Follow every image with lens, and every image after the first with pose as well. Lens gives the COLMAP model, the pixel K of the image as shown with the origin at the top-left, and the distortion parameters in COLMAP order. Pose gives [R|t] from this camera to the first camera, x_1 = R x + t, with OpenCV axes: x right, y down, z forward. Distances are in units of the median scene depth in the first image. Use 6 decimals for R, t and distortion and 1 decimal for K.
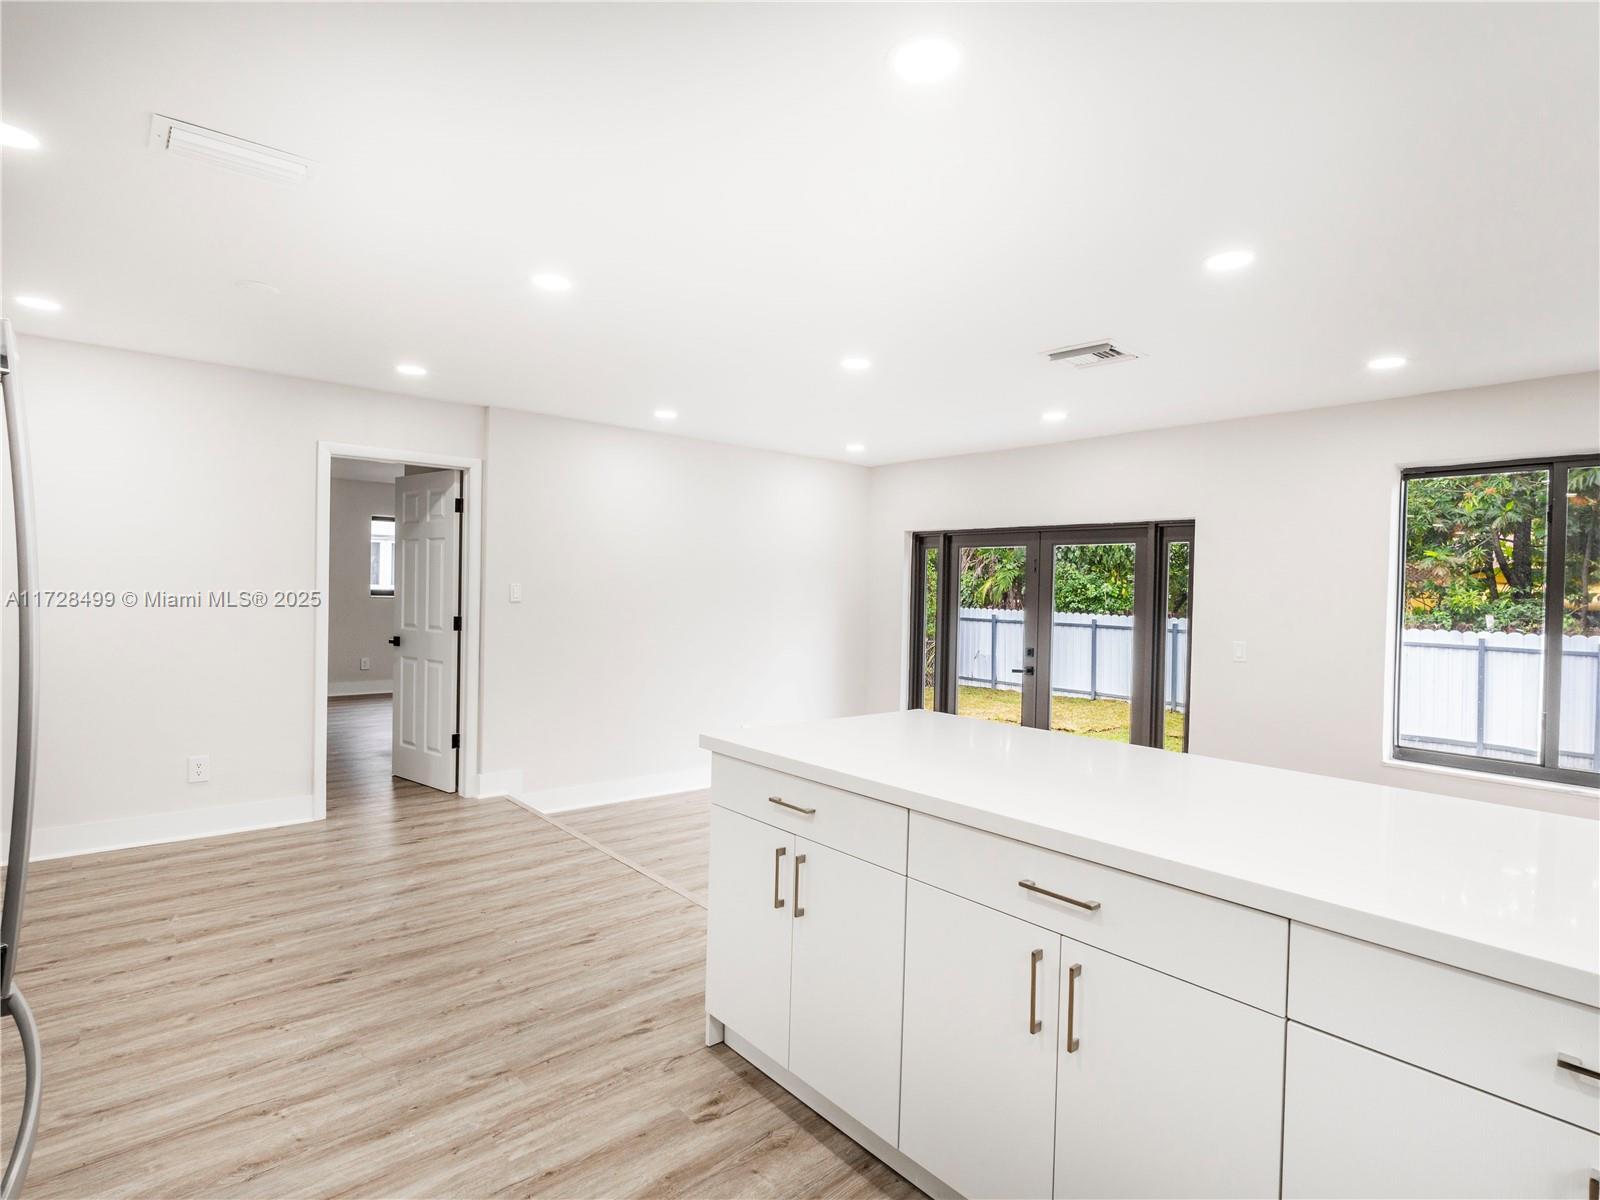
lens RADIAL K [[825.1, 0, 798.1], [0, 825.1, 597.3], [0, 0, 1]] dist [-0.006324, 0.000941]
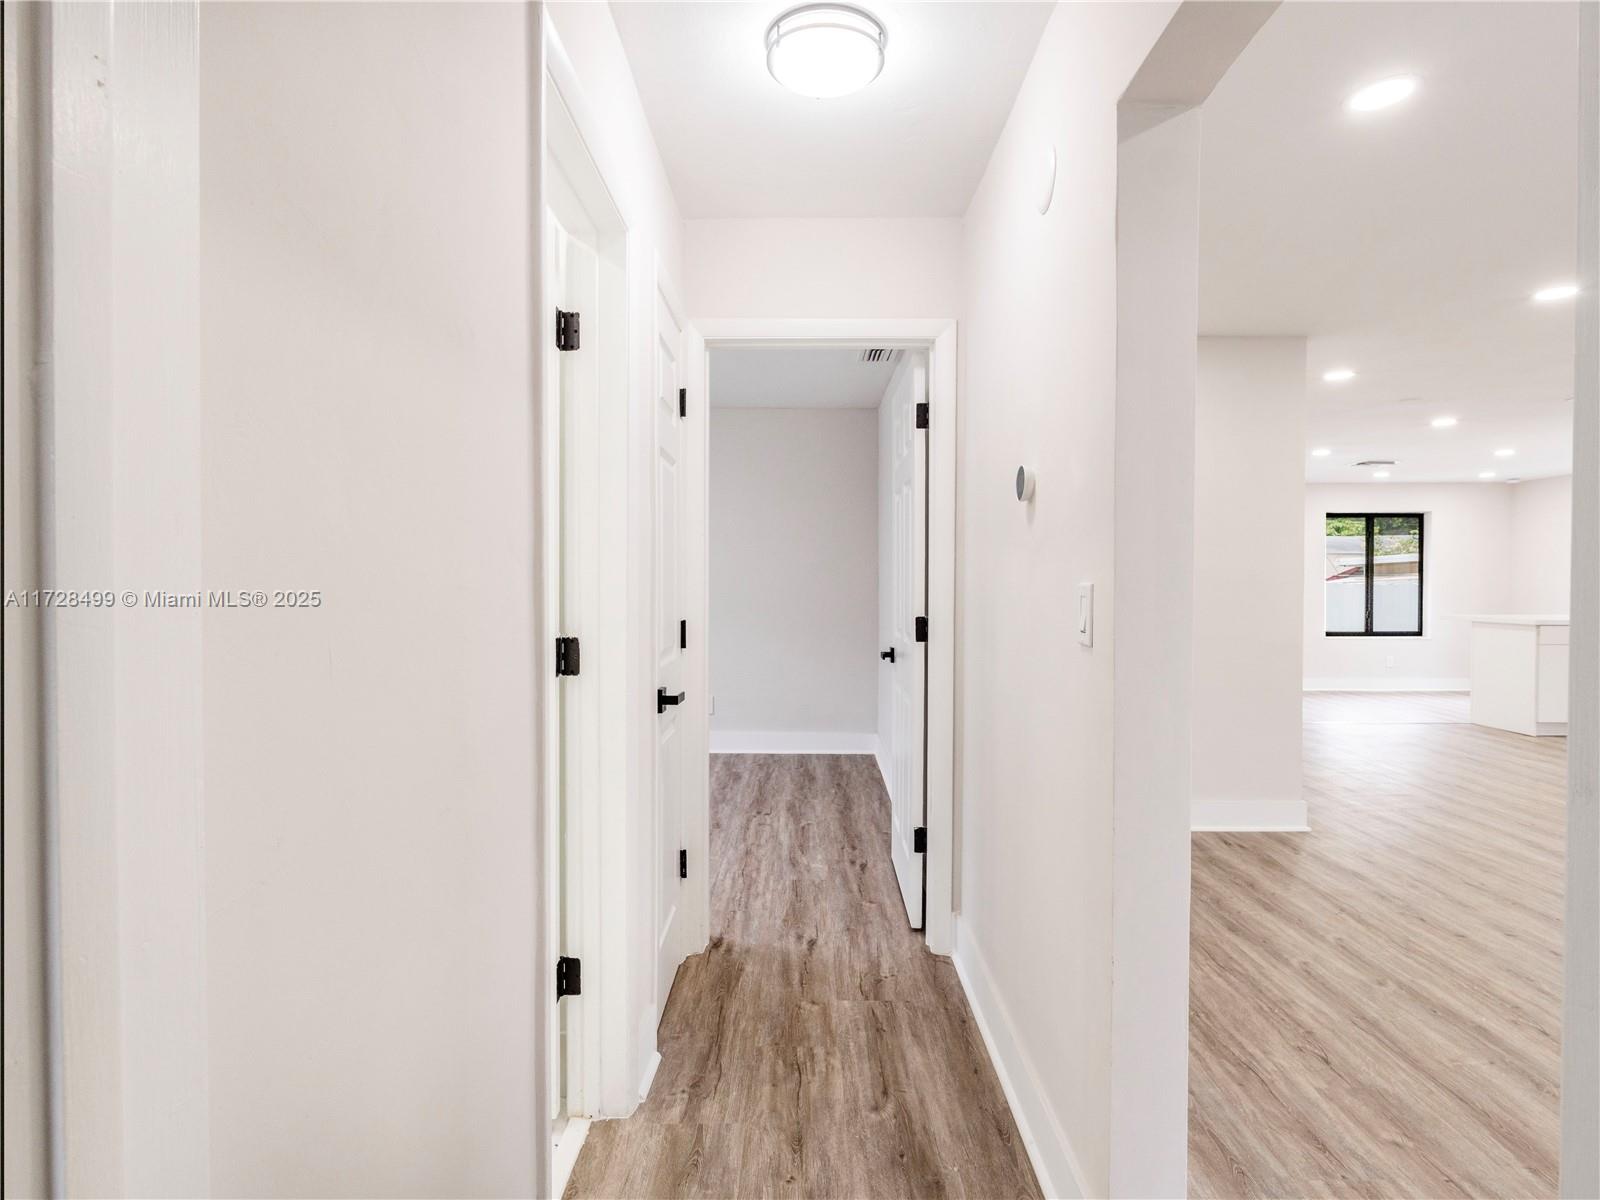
lens RADIAL K [[830.6, 0, 810.8], [0, 830.6, 582.0], [0, 0, 1]] dist [0.001891, -0.000744]
pose [[0.650379, -0.027166, 0.759124, -2.534978], [0.023132, 0.999605, 0.015953, -0.038339], [-0.759258, 0.007184, 0.650750, 0.707863]]
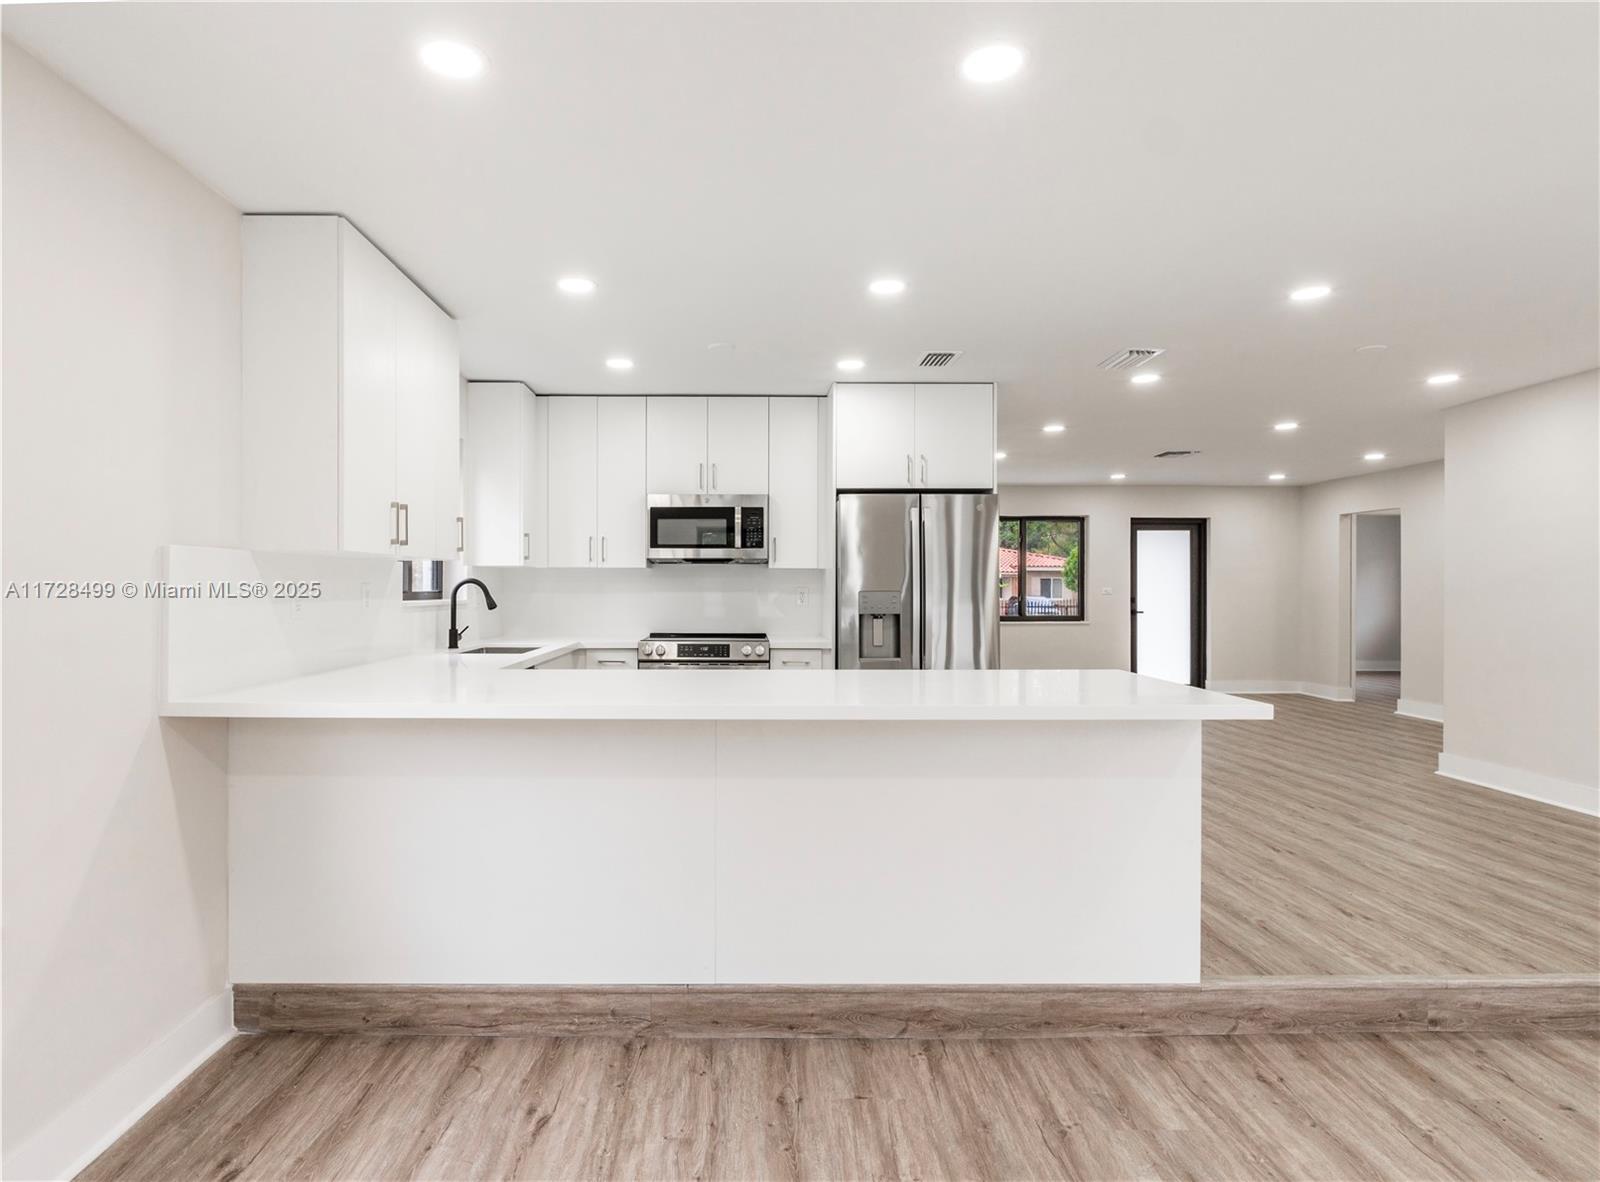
lens RADIAL K [[859.7, 0, 762.7], [0, 859.7, 583.0], [0, 0, 1]] dist [-0.003079, -0.000228]
pose [[-0.636799, -0.029299, -0.770473, 0.901137], [-0.024838, 0.999539, -0.017481, 0.045752], [0.770629, 0.008005, -0.637233, 0.991351]]
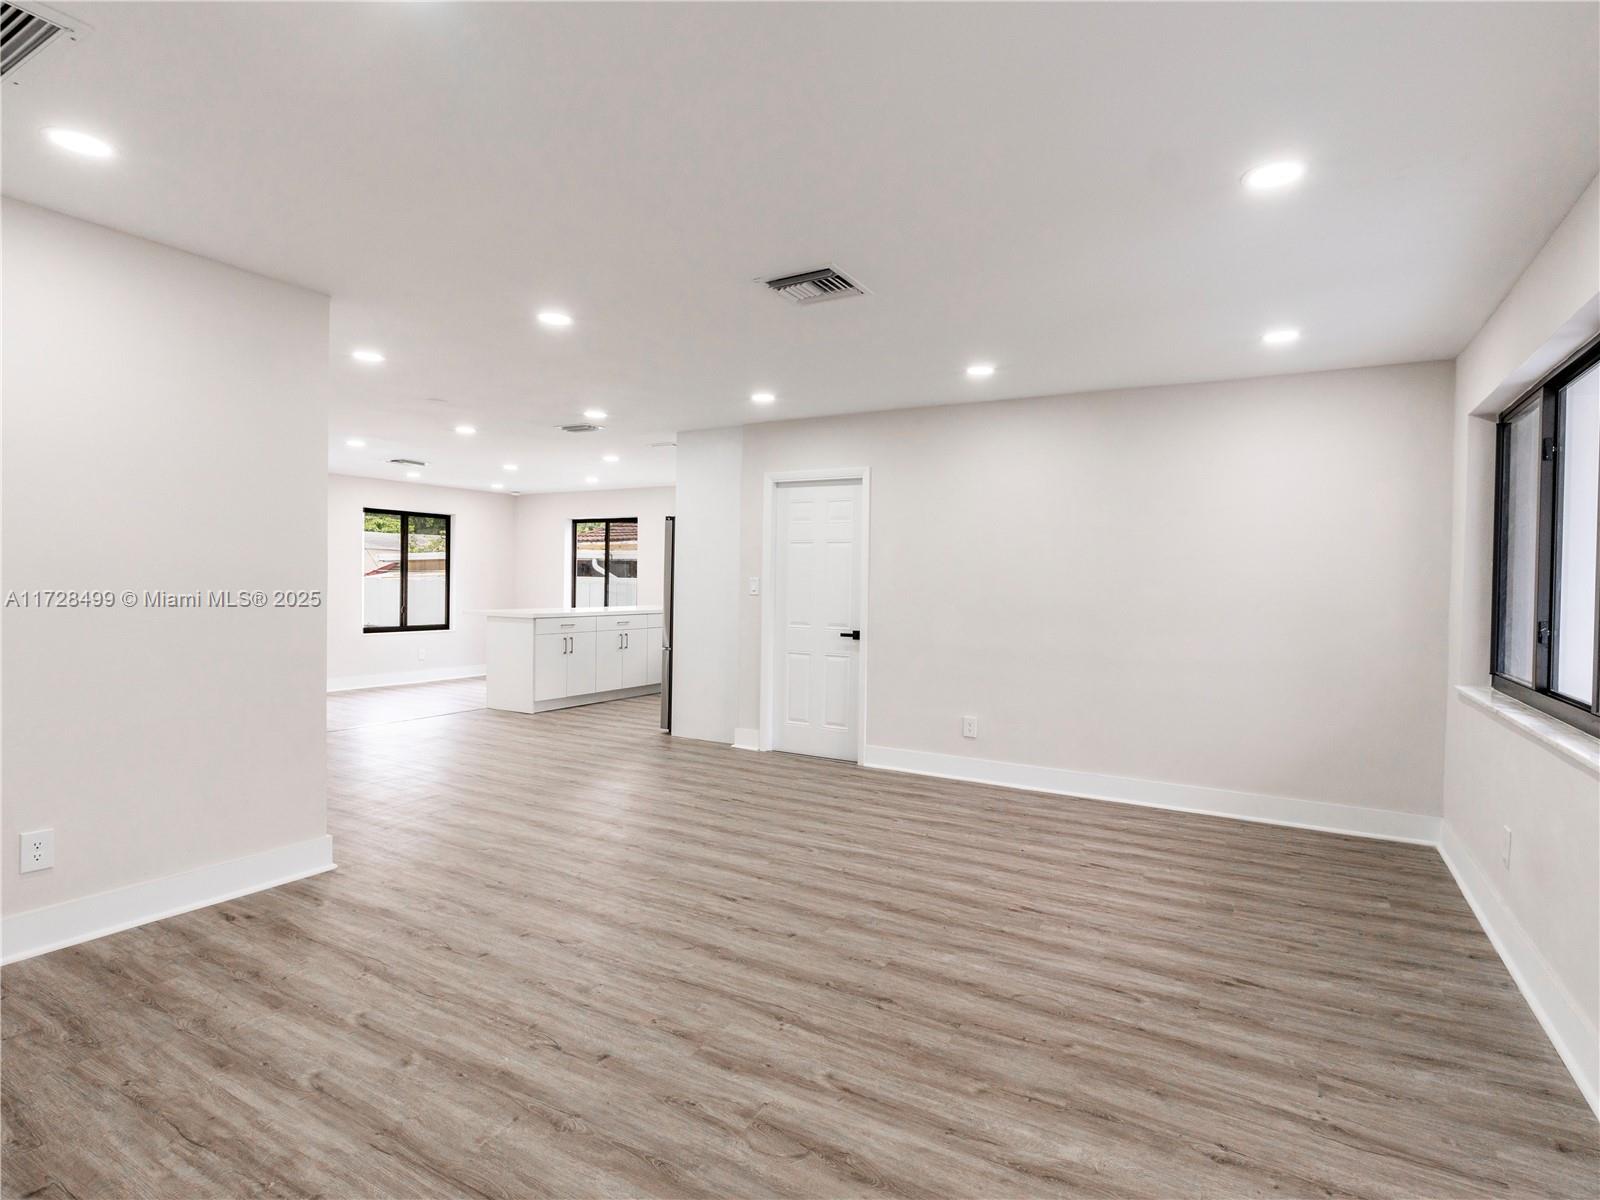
lens RADIAL K [[827.5, 0, 794.0], [0, 827.5, 598.8], [0, 0, 1]] dist [-0.003999, 0.000153]
pose [[-0.315623, -0.051597, 0.947481, -2.316532], [-0.014385, 0.998666, 0.049592, -0.040253], [-0.948776, 0.002023, -0.315944, 0.725190]]
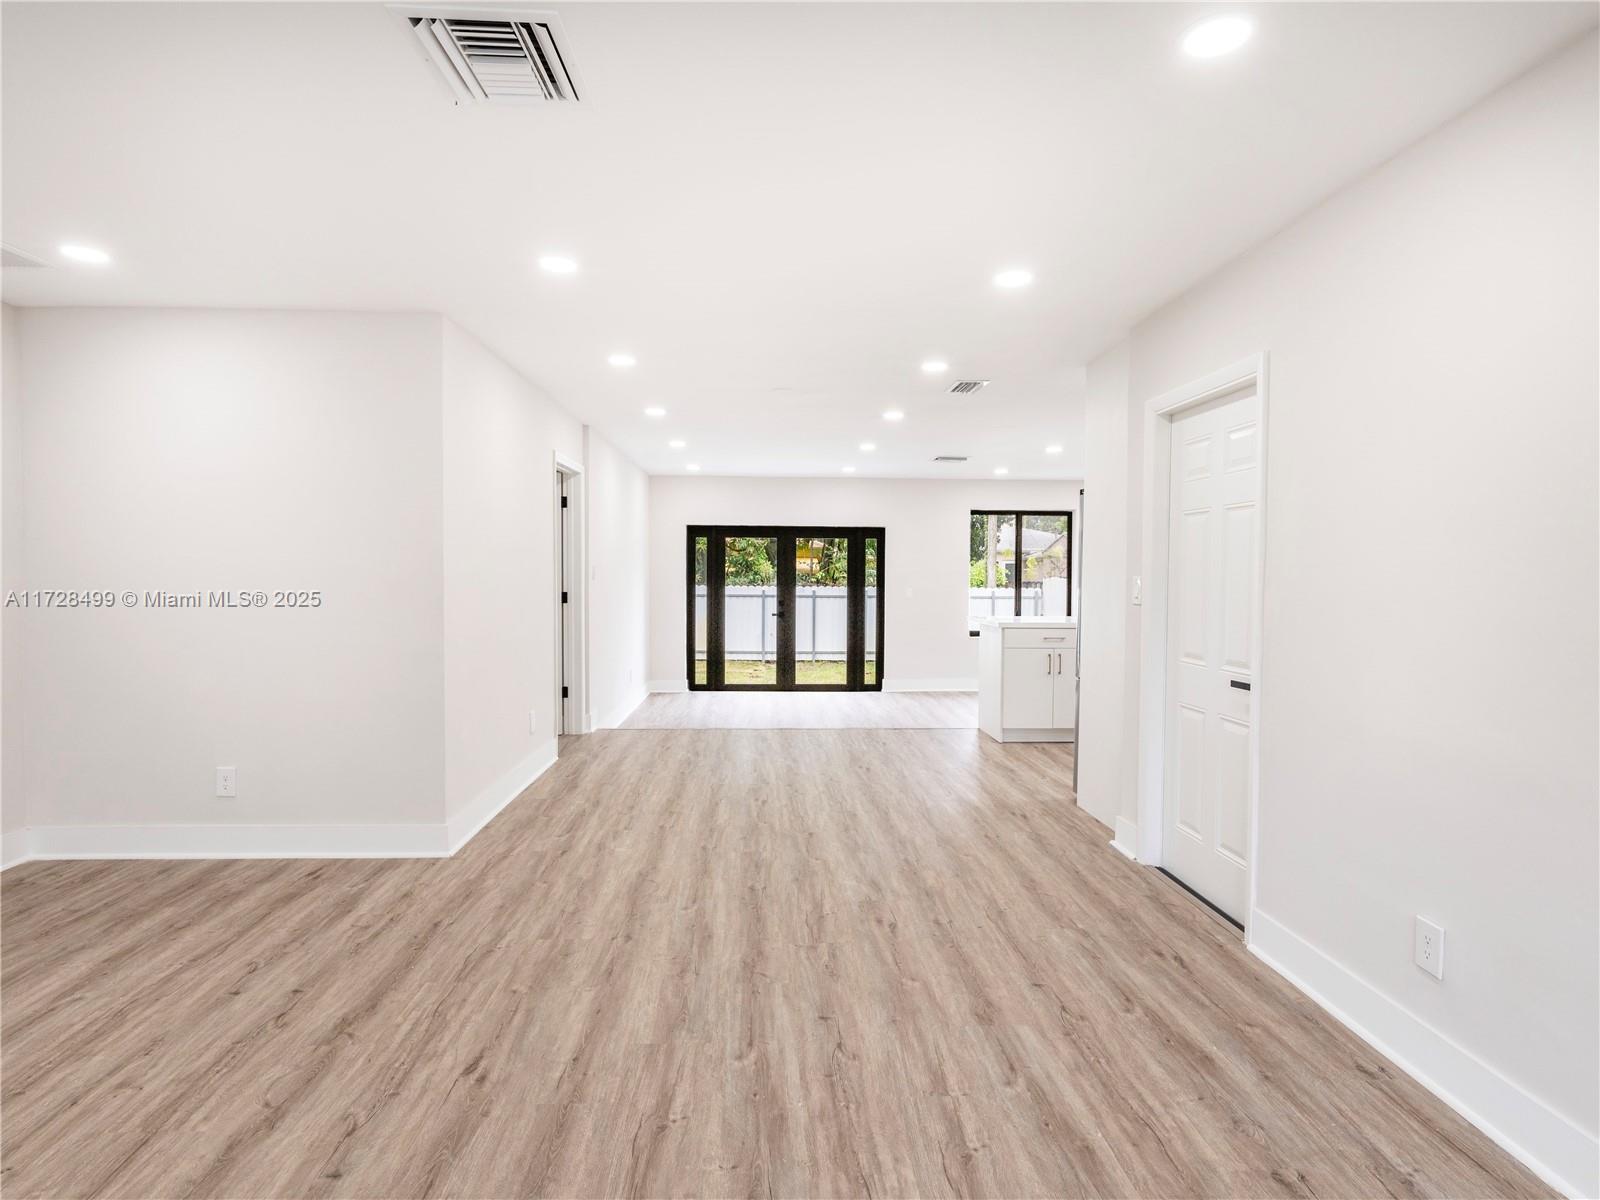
lens RADIAL K [[825.1, 0, 798.1], [0, 825.1, 597.3], [0, 0, 1]] dist [-0.006324, 0.000941]
pose [[0.617955, -0.043531, 0.785008, -1.734242], [0.017512, 0.998980, 0.041611, -0.021952], [-0.786019, -0.011967, 0.618087, -0.066438]]
